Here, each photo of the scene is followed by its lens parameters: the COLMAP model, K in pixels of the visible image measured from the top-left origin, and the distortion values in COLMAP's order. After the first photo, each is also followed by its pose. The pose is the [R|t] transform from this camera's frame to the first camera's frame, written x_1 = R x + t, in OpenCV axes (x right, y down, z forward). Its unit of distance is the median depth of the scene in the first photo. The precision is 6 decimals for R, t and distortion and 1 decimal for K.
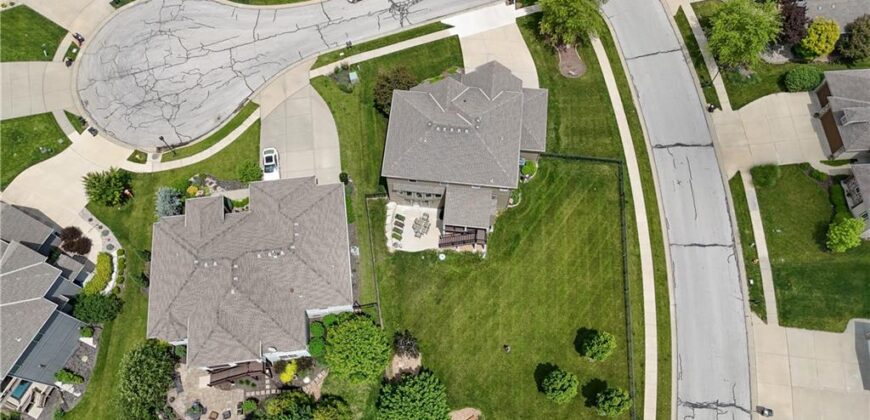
lens RADIAL K [[640.2, 0, 435.0], [0, 640.2, 210.0], [0, 0, 1]] dist [0.077353, -0.079718]
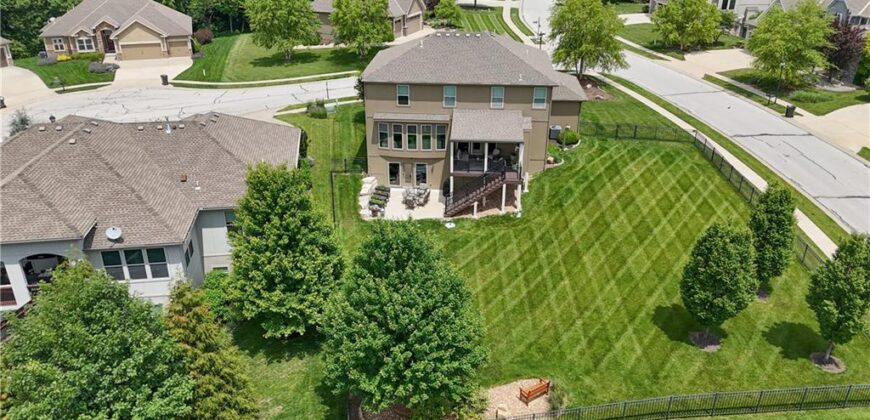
lens RADIAL K [[640.2, 0, 435.0], [0, 640.2, 210.0], [0, 0, 1]] dist [0.077353, -0.079718]
pose [[0.999634, -0.009599, 0.025301, -0.018095], [0.024064, 0.742960, -0.668903, 0.464208], [-0.012377, 0.669267, 0.742919, 0.534163]]
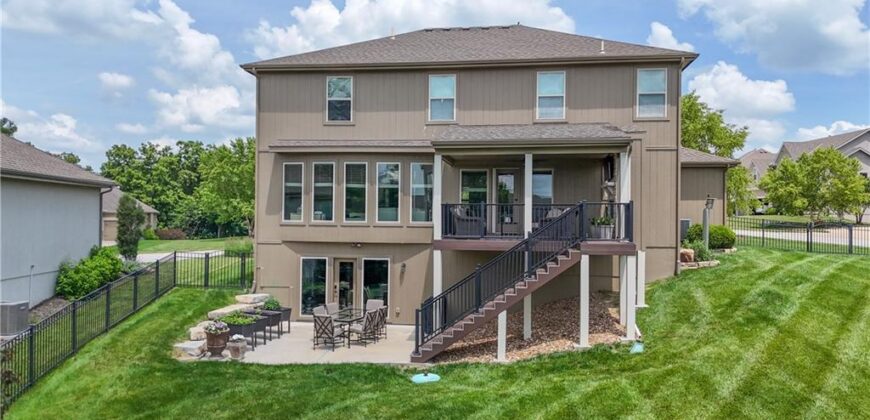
lens RADIAL K [[640.2, 0, 435.0], [0, 640.2, 210.0], [0, 0, 1]] dist [0.077353, -0.079718]
pose [[0.999184, 0.008327, -0.039513, 0.021819], [-0.039715, 0.379668, -0.924270, 0.236934], [0.007306, 0.925085, 0.379689, 0.867039]]
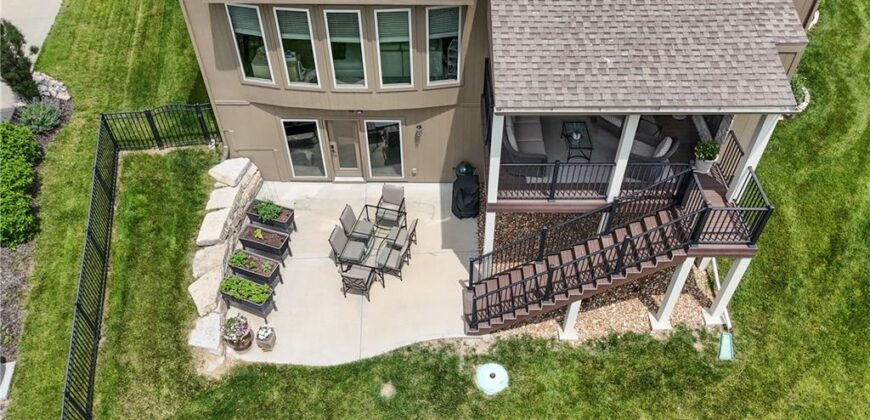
lens RADIAL K [[640.2, 0, 435.0], [0, 640.2, 210.0], [0, 0, 1]] dist [0.077353, -0.079718]
pose [[0.995833, -0.068360, 0.060361, -0.012703], [0.085694, 0.927858, -0.362954, 0.093252], [-0.031195, 0.366614, 0.929850, 0.802357]]
